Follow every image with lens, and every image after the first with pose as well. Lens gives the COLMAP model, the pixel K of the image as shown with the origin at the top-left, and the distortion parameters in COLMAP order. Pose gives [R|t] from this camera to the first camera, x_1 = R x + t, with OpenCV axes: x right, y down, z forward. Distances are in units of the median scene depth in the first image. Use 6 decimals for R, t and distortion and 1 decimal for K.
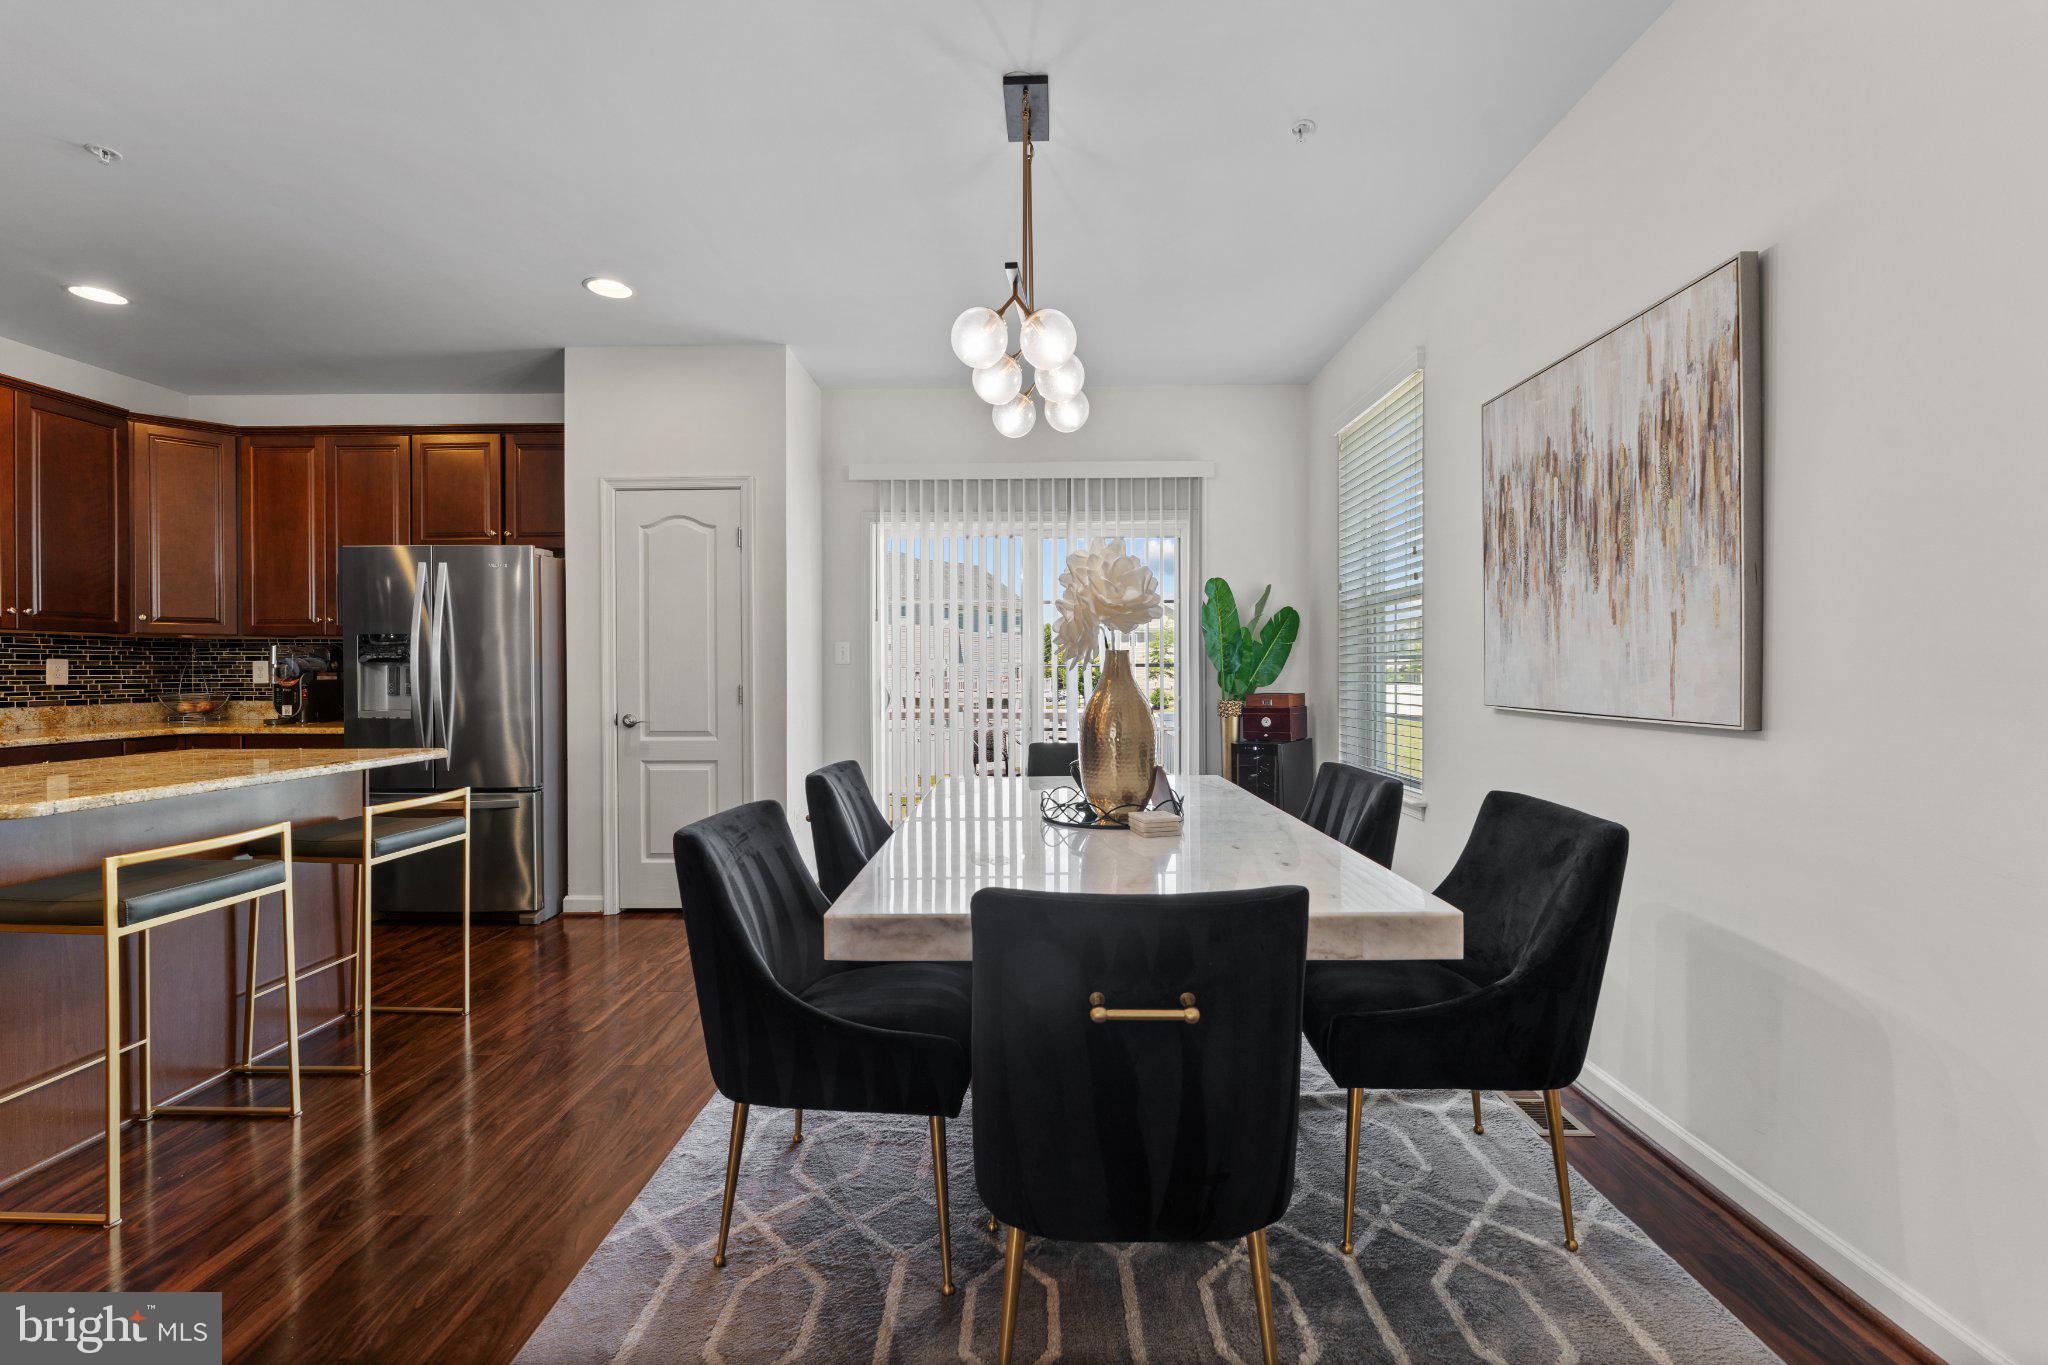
lens RADIAL K [[825.1, 0, 1024.2], [0, 825.1, 671.8], [0, 0, 1]] dist [-0.001844, 0.000444]
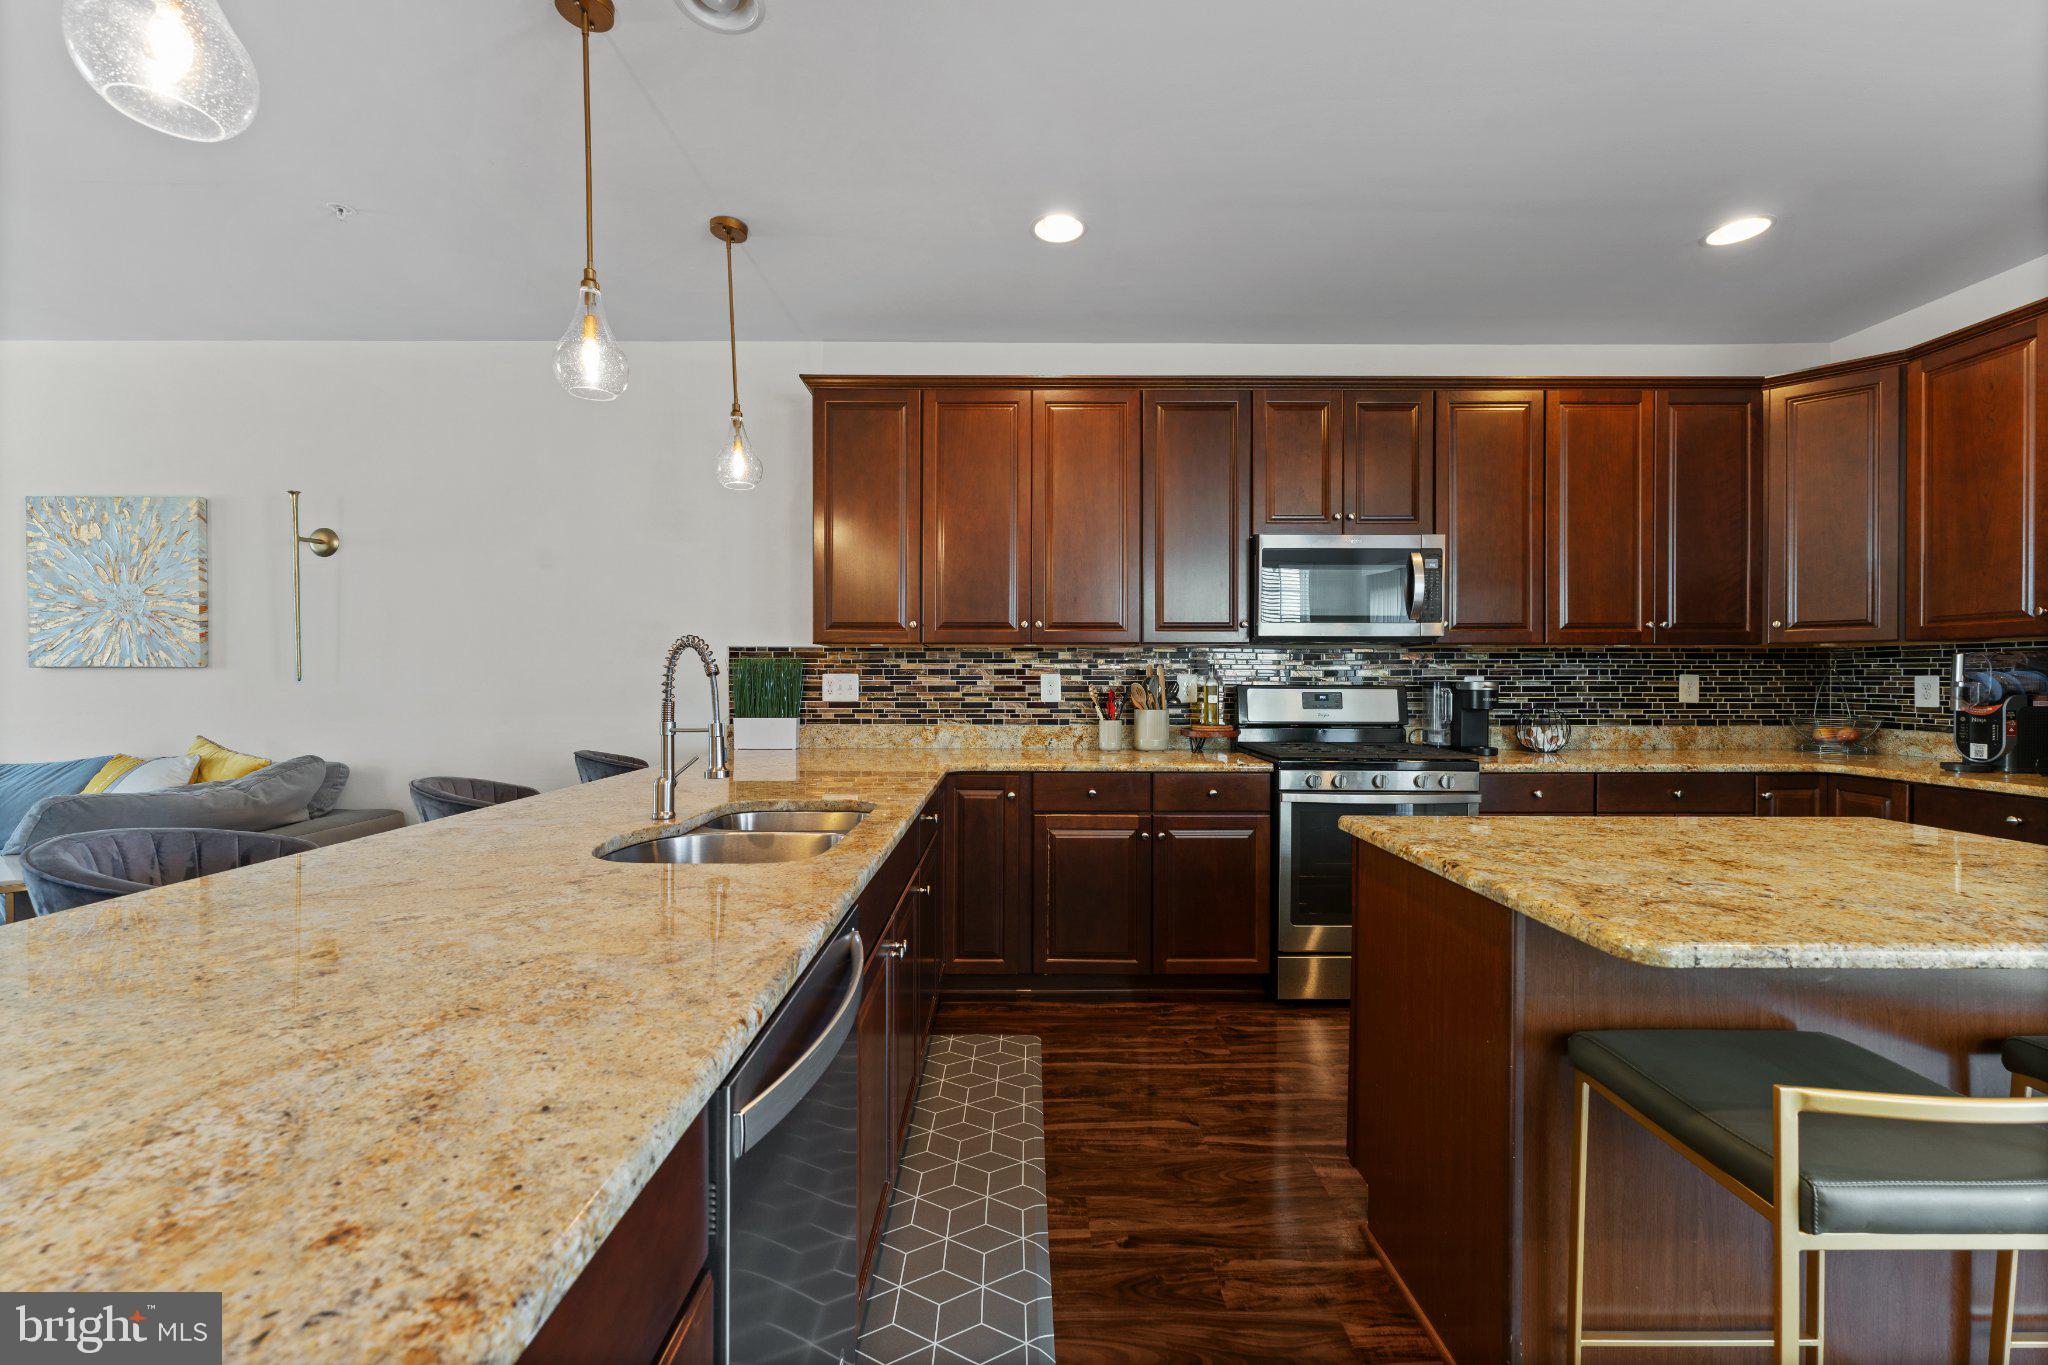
lens RADIAL K [[825.1, 0, 1014.6], [0, 825.1, 683.2], [0, 0, 1]] dist [-0.001844, 0.000444]
pose [[0.023037, 0.008333, -0.999700, -0.419556], [-0.003941, 0.999958, 0.008244, -0.017264], [0.999727, 0.003750, 0.023069, 0.348973]]
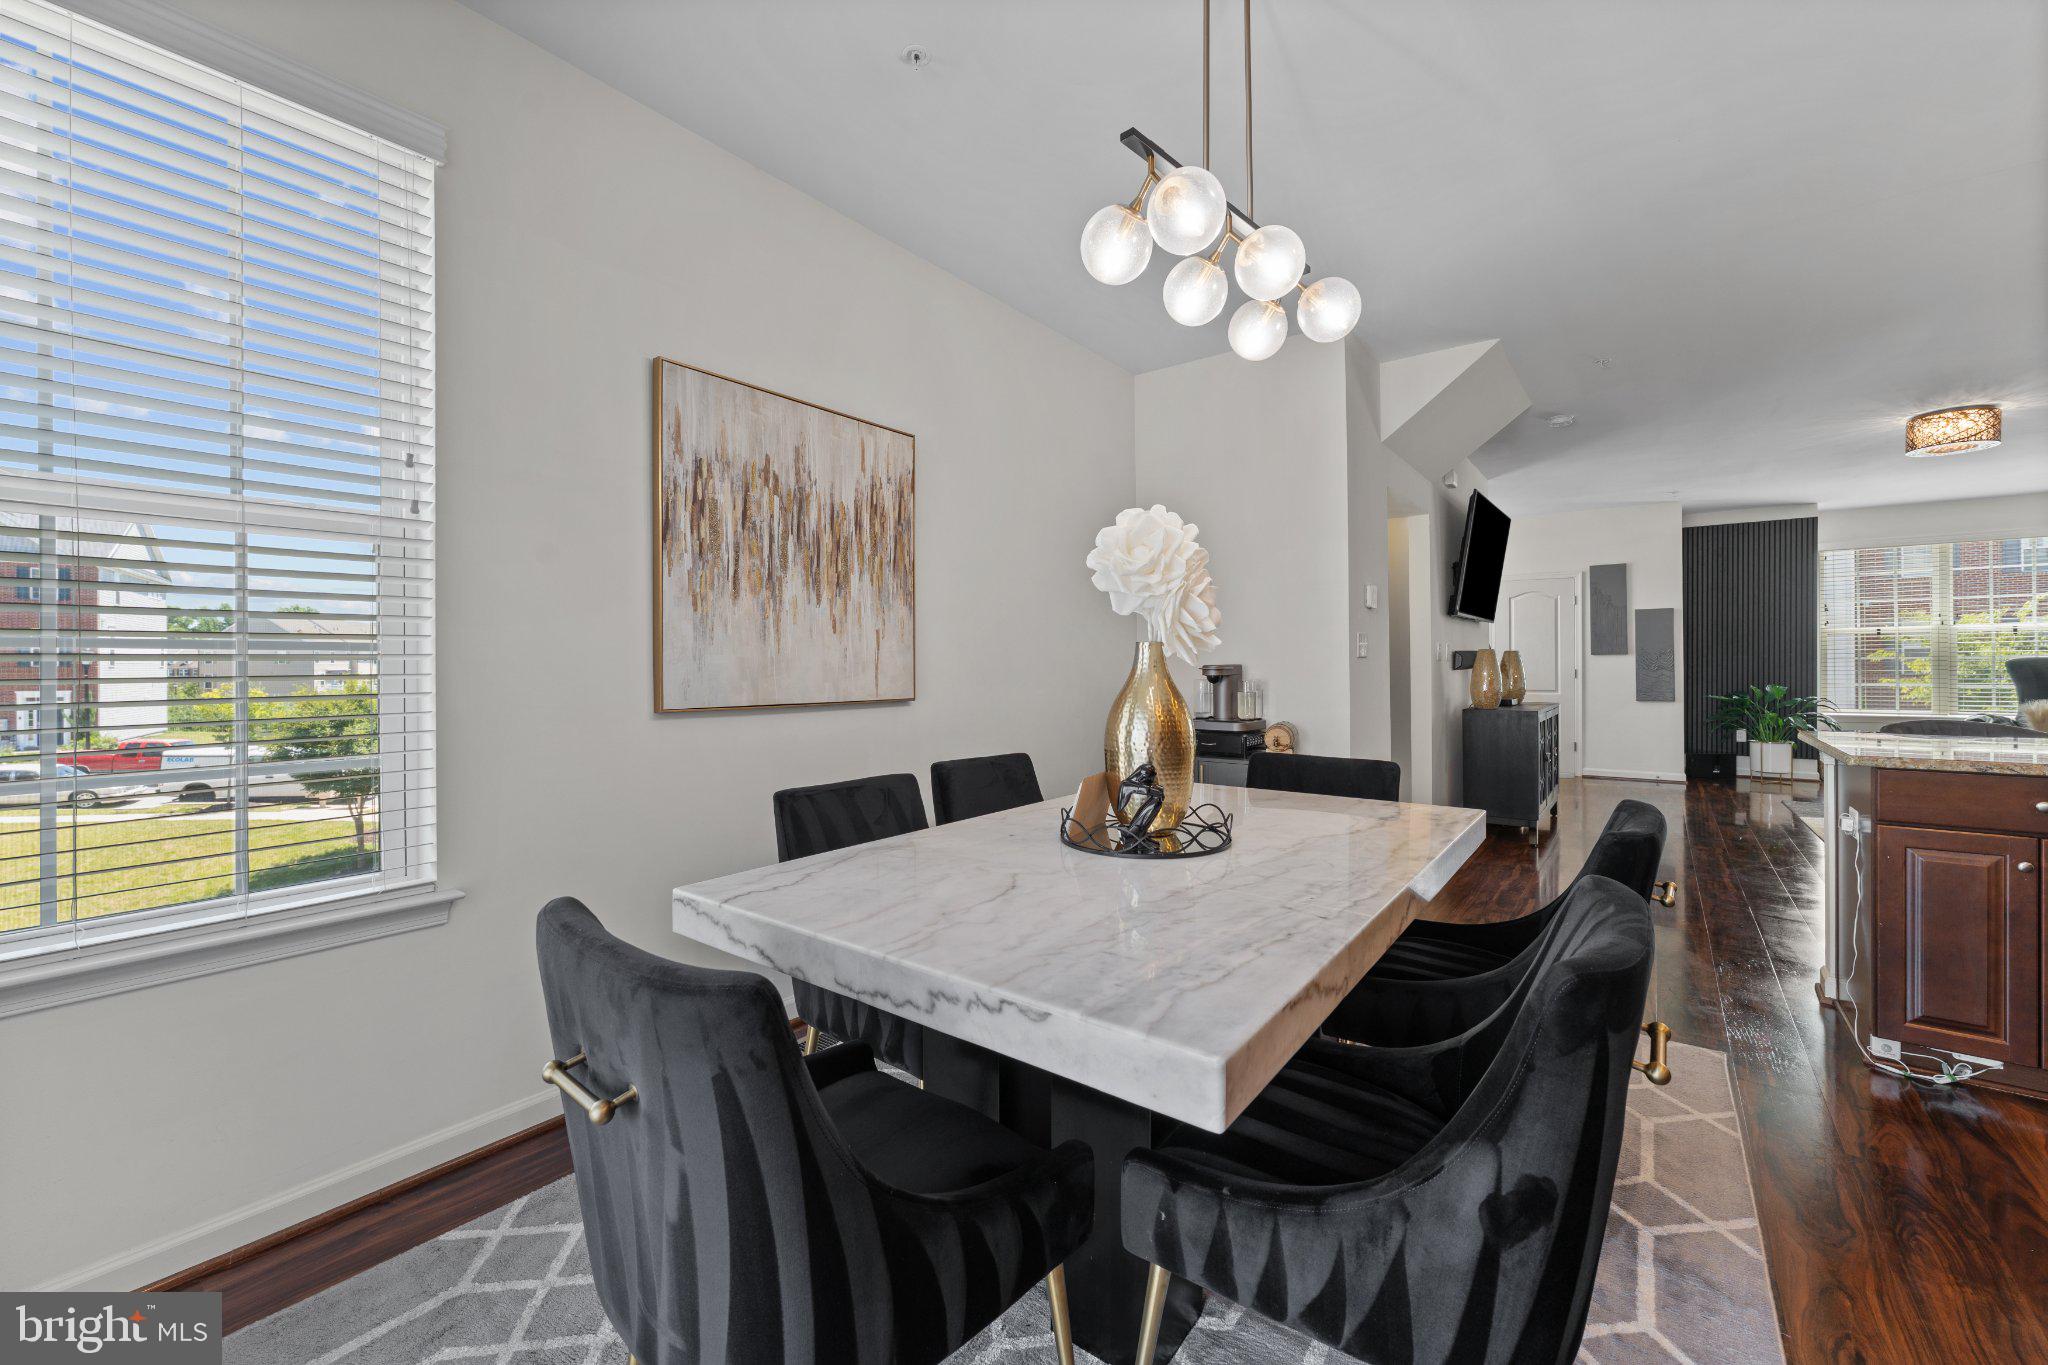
lens RADIAL K [[825.1, 0, 1011.2], [0, 825.1, 666.6], [0, 0, 1]] dist [-0.001844, 0.000444]
pose [[-0.798662, 0.007002, 0.601739, -0.261438], [0.009918, 0.999950, 0.001528, -0.002736], [-0.601698, 0.007188, -0.798691, 1.586847]]
